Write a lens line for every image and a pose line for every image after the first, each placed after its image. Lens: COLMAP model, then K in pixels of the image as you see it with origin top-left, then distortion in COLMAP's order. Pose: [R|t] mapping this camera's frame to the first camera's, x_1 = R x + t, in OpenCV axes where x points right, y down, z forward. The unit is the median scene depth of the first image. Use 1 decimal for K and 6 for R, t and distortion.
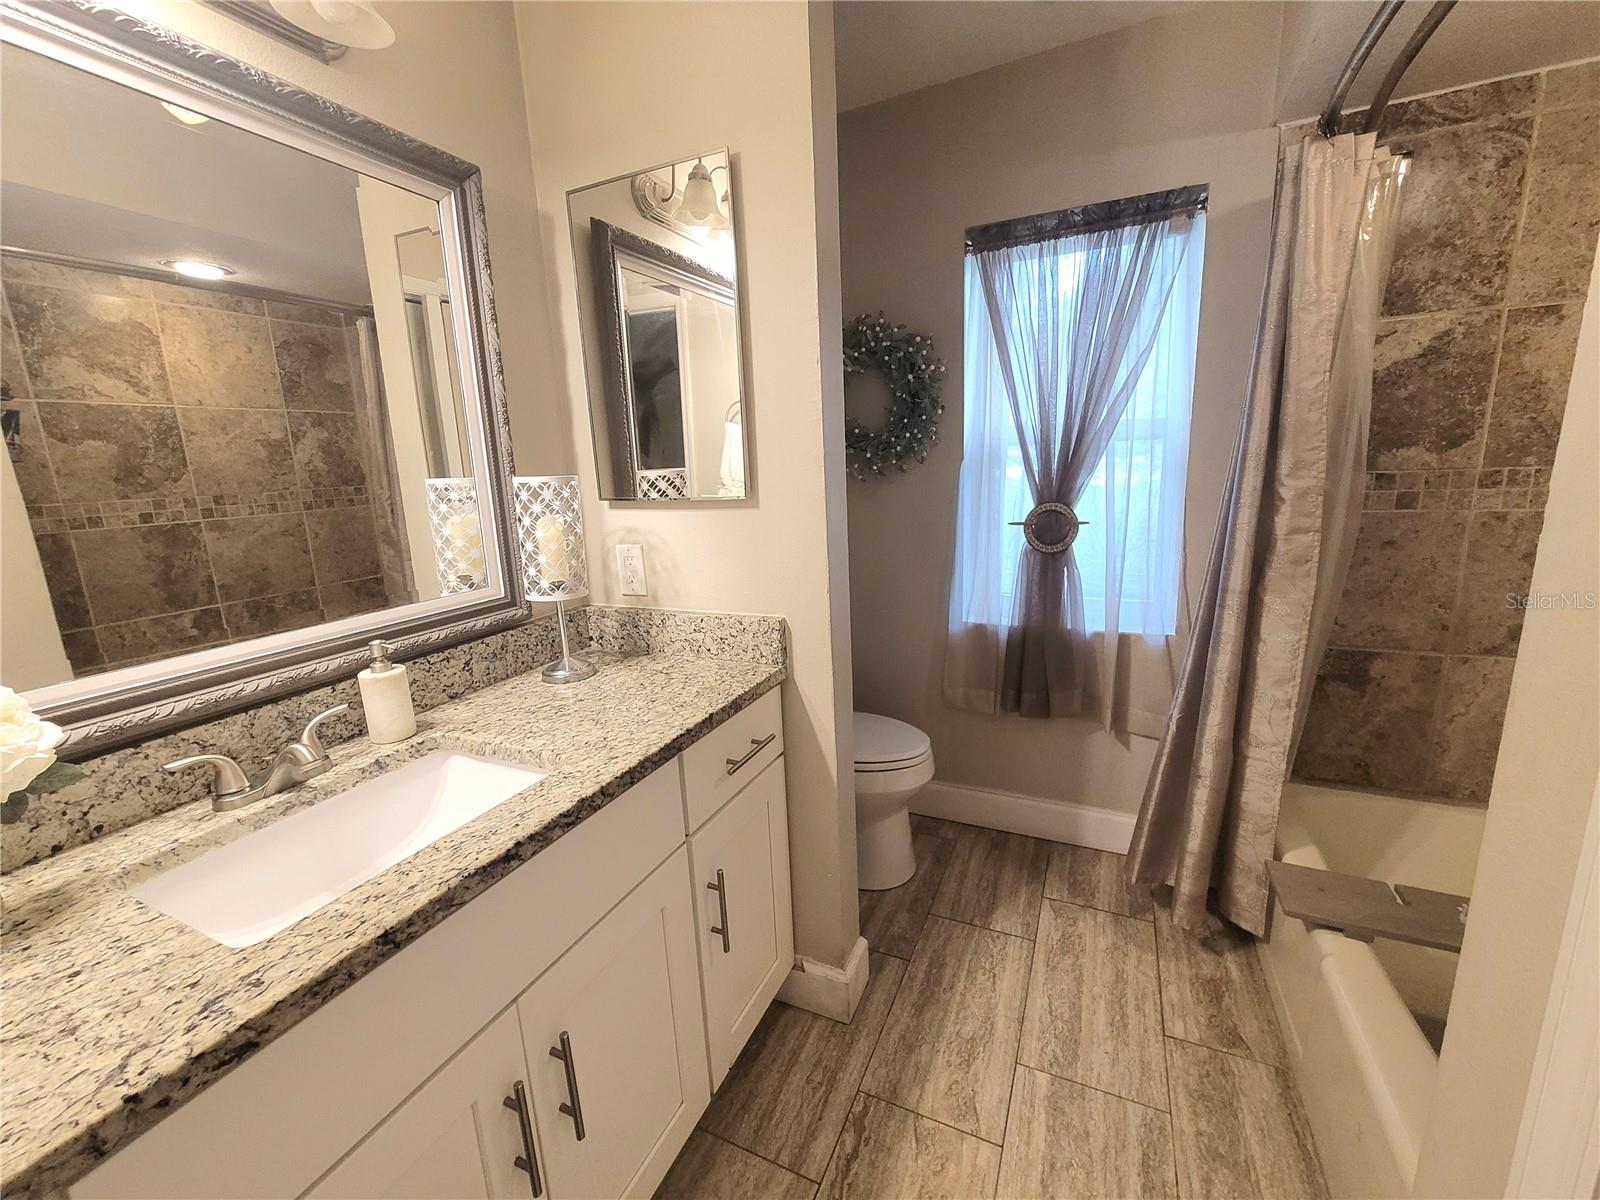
lens RADIAL K [[651.9, 0, 799.7], [0, 651.9, 599.7], [0, 0, 1]] dist [-0.002432, 0.000427]
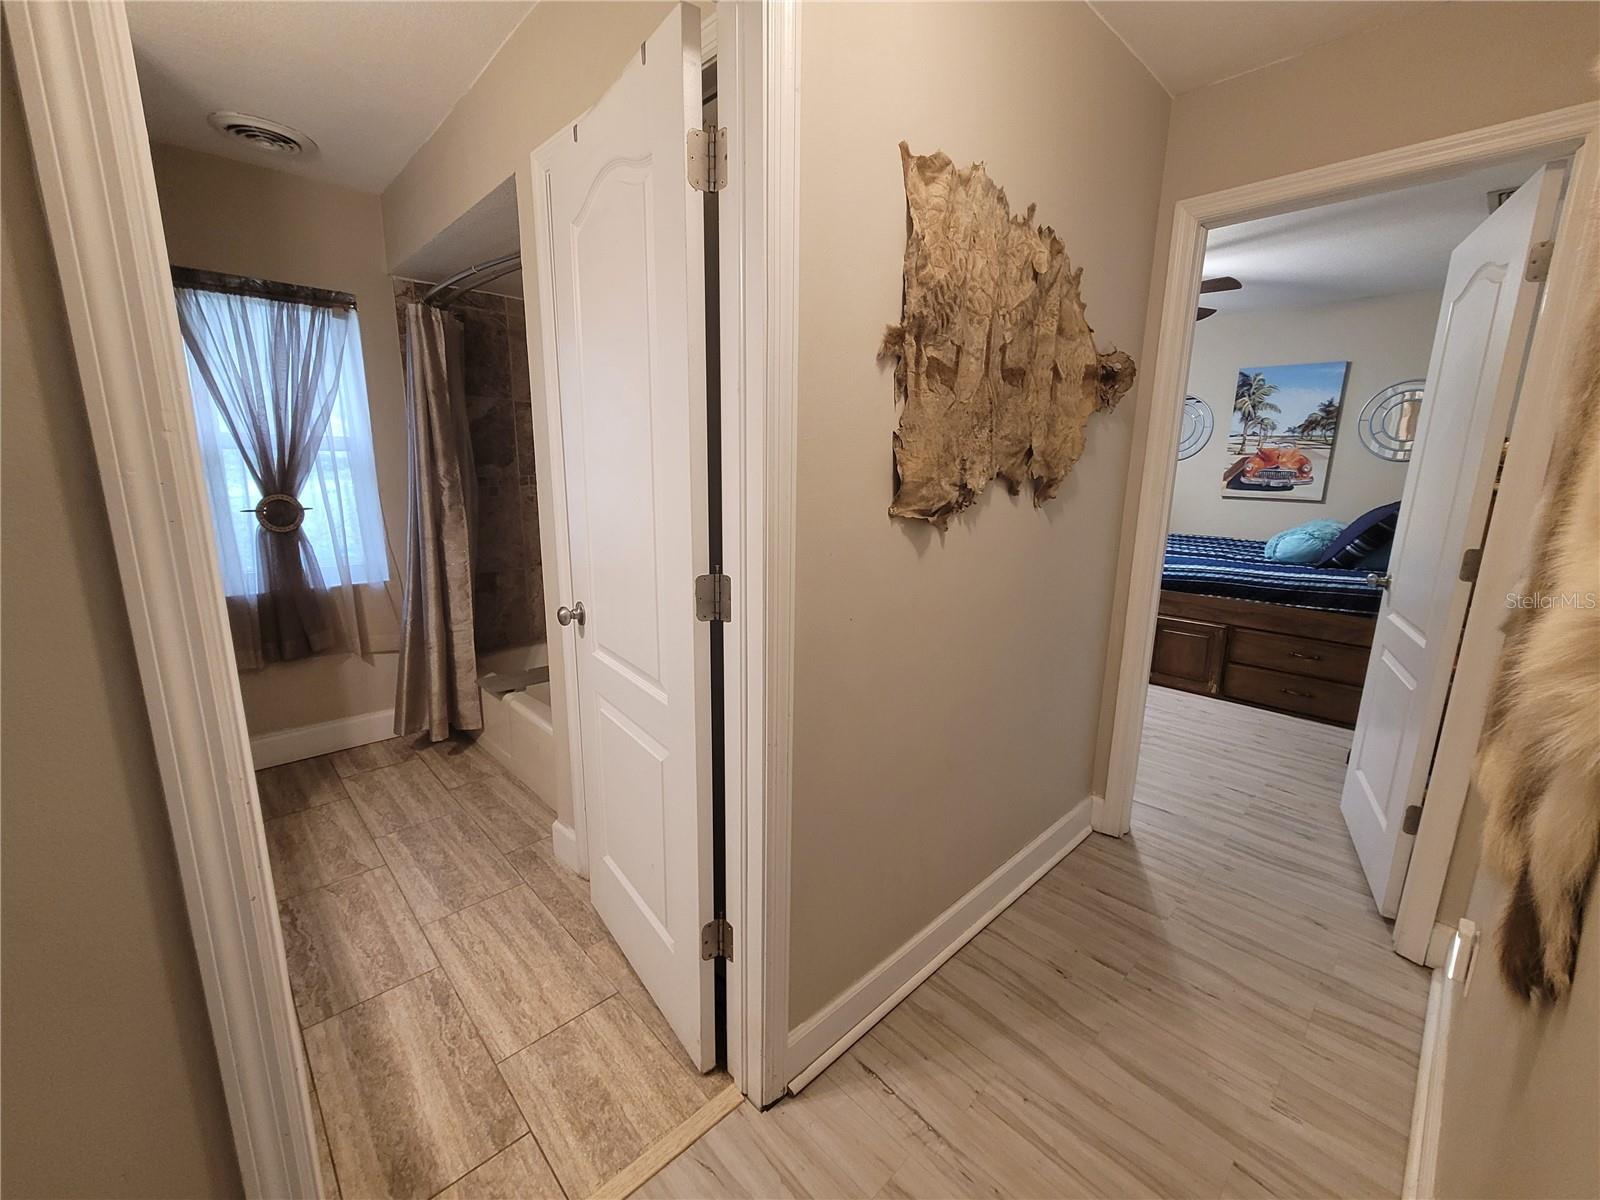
lens RADIAL K [[651.9, 0, 802.0], [0, 651.9, 602.7], [0, 0, 1]] dist [-0.002432, 0.000427]
pose [[0.359675, -0.146159, 0.921559, -0.514902], [0.162948, 0.982317, 0.092199, 0.128119], [-0.918739, 0.117004, 0.377132, -0.483200]]
